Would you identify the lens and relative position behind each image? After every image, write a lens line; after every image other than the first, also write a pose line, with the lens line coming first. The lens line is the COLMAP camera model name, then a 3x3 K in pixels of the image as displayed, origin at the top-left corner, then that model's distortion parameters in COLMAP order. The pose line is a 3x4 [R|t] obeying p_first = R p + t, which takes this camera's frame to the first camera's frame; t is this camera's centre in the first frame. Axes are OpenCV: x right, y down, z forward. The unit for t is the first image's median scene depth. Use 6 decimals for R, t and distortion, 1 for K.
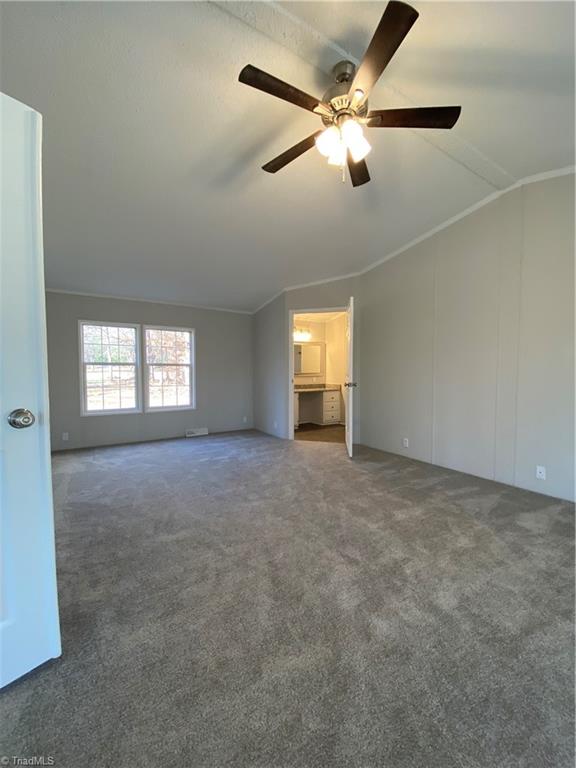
lens RADIAL K [[317.4, 0, 286.8], [0, 317.4, 380.6], [0, 0, 1]] dist [-0.009422, -0.002059]
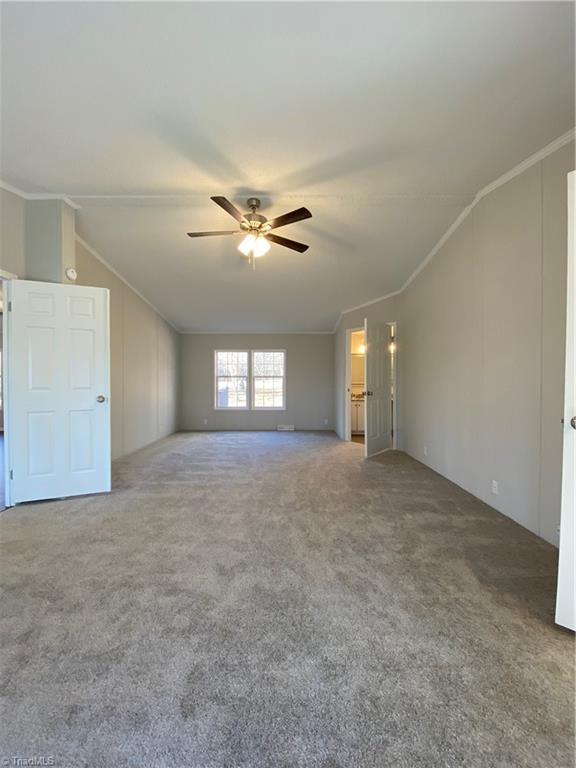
lens RADIAL K [[317.4, 0, 293.8], [0, 317.4, 379.0], [0, 0, 1]] dist [-0.009422, -0.002059]
pose [[0.838222, -0.002673, -0.545323, 0.891997], [-0.016806, 0.999386, -0.030732, 0.000488], [0.545070, 0.034925, 0.837663, -0.176289]]
